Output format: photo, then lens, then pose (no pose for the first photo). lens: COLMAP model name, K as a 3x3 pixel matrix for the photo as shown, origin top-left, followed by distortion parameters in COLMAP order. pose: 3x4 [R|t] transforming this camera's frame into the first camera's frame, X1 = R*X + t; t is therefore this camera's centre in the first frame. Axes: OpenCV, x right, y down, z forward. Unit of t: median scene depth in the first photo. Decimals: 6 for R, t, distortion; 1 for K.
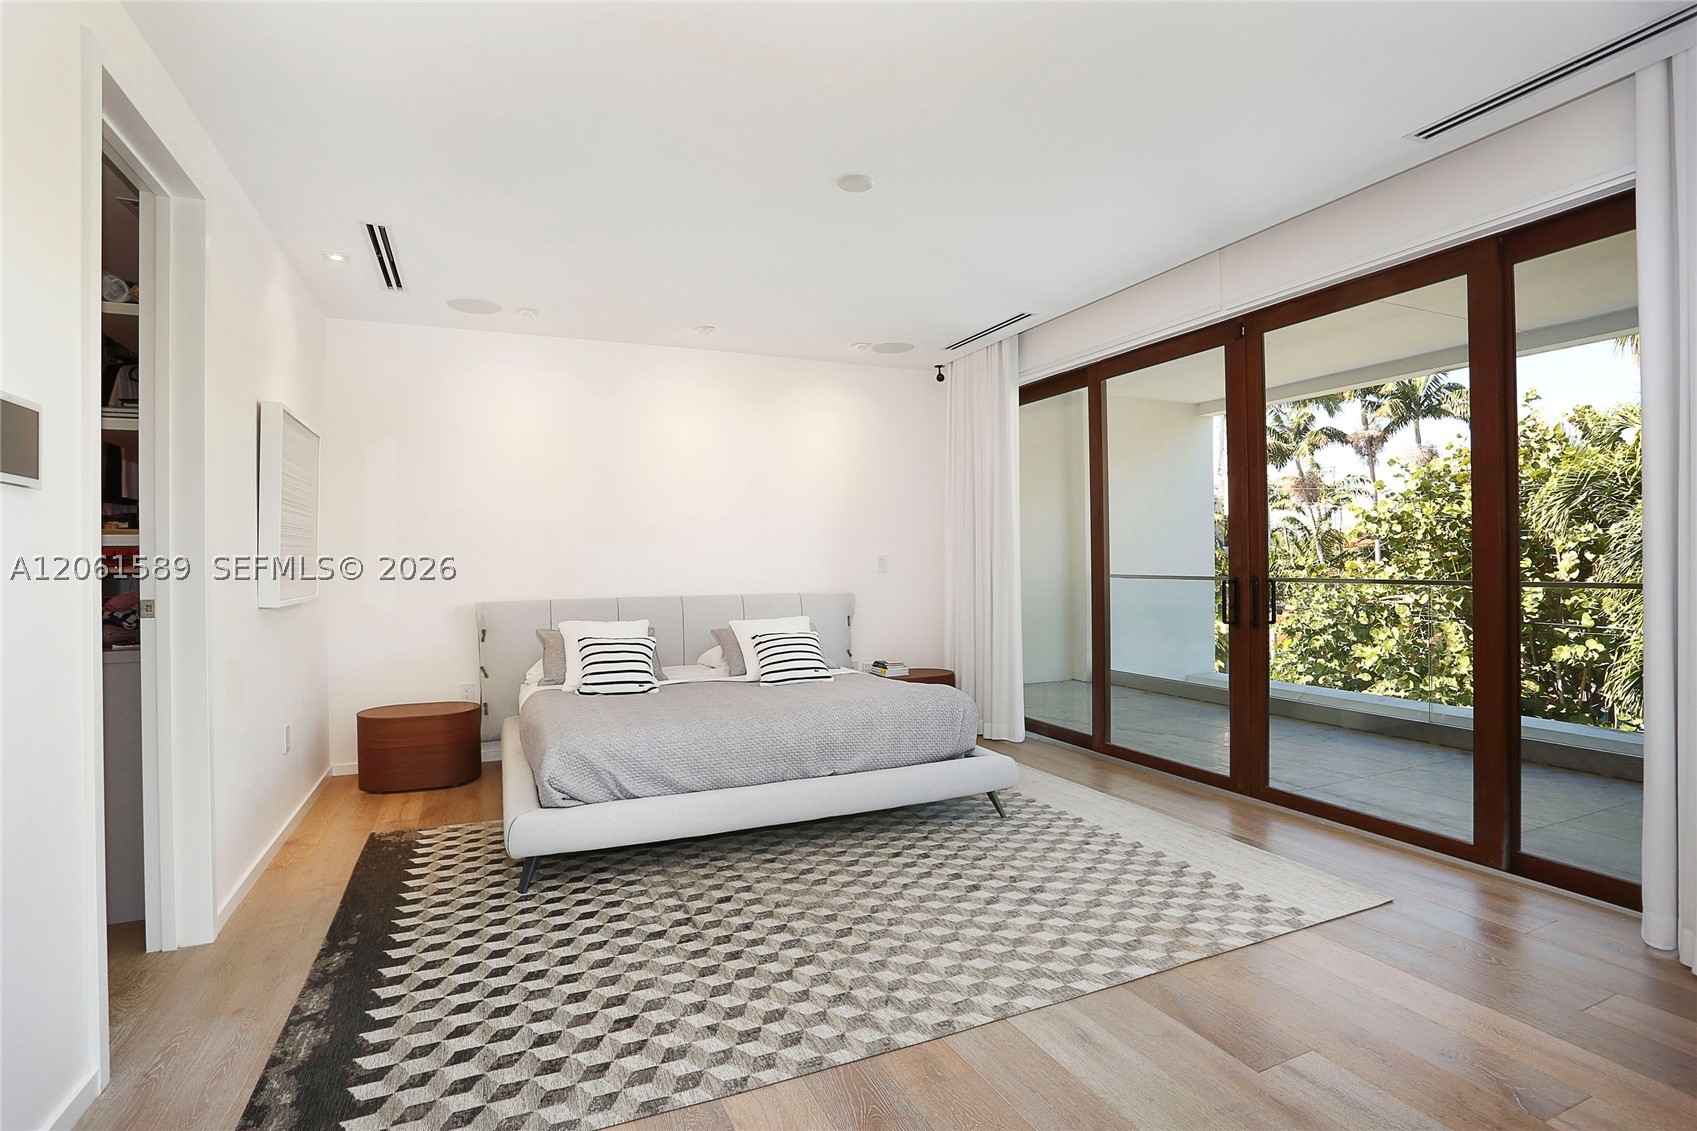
lens RADIAL K [[818.4, 0, 853.0], [0, 818.4, 561.4], [0, 0, 1]] dist [-0.062033, 0.024665]
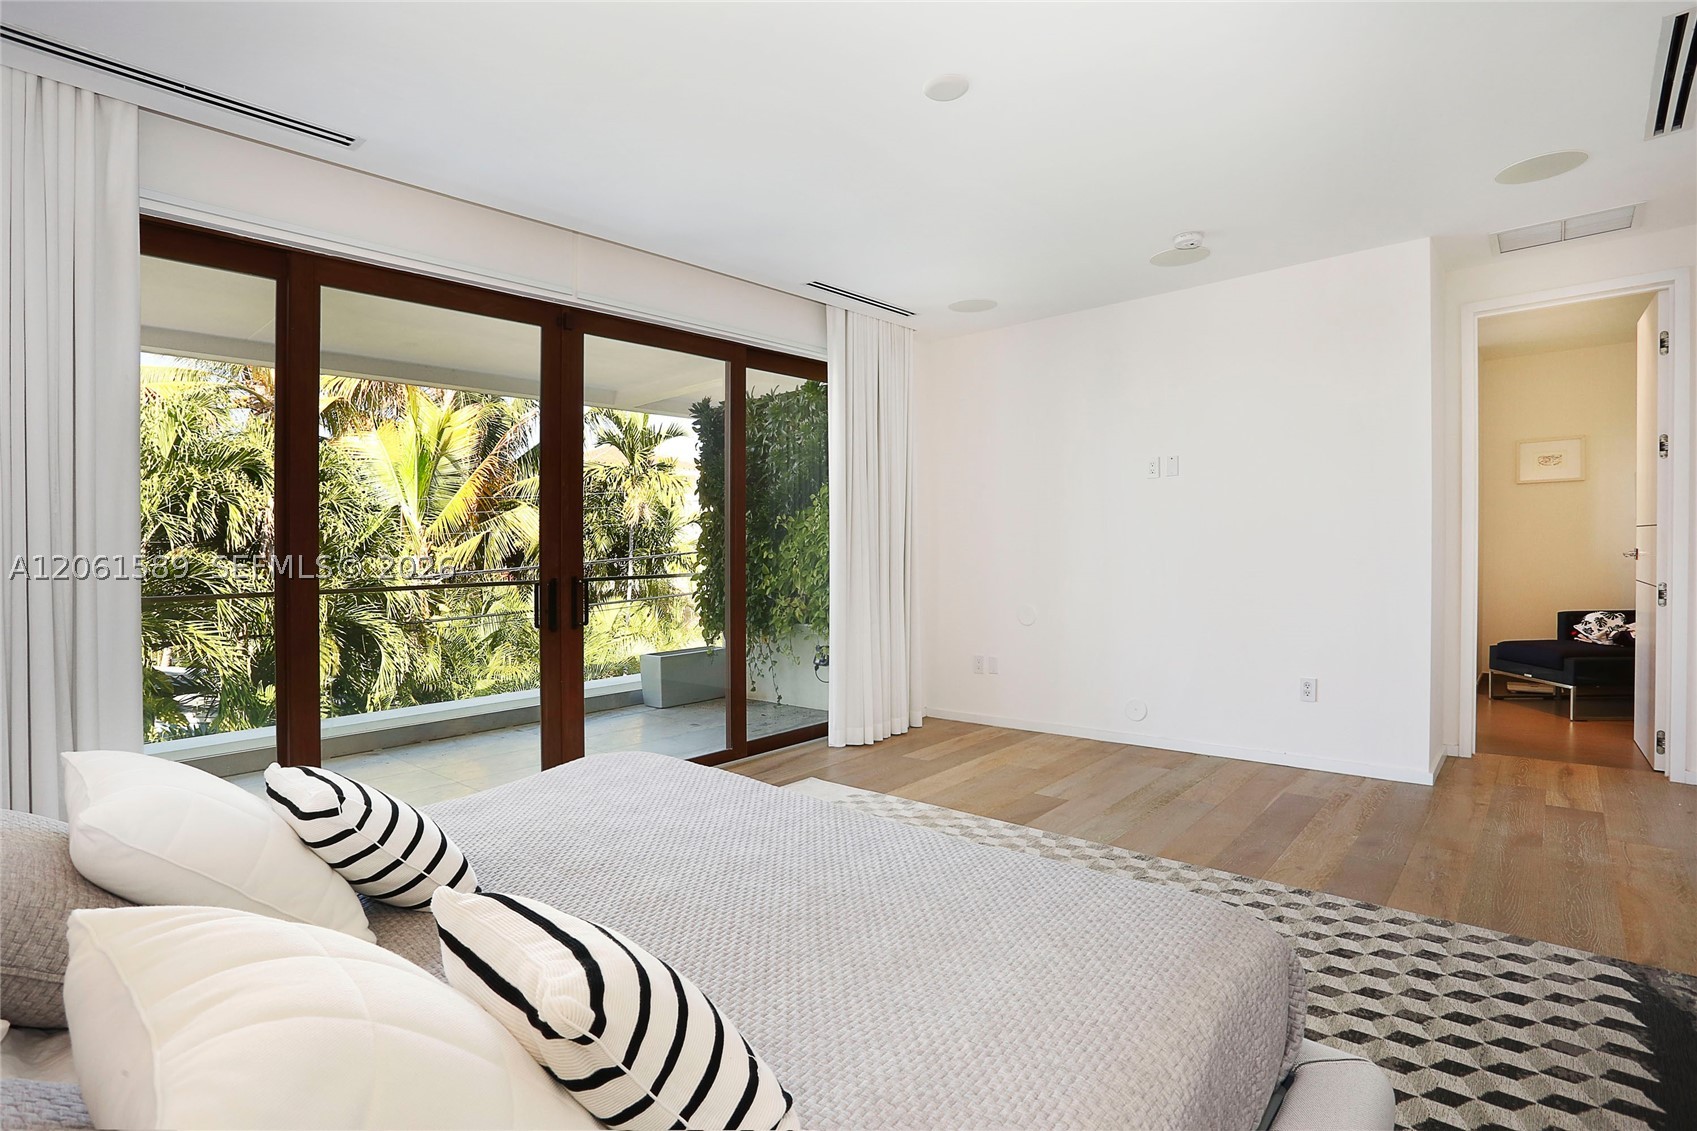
lens RADIAL K [[818.4, 0, 853.0], [0, 818.4, 561.4], [0, 0, 1]] dist [-0.062033, 0.024665]
pose [[-0.400143, 0.012252, 0.916371, -0.971557], [0.030348, 0.999539, -0.000112, 0.021595], [-0.915950, 0.027766, -0.400330, 1.941965]]
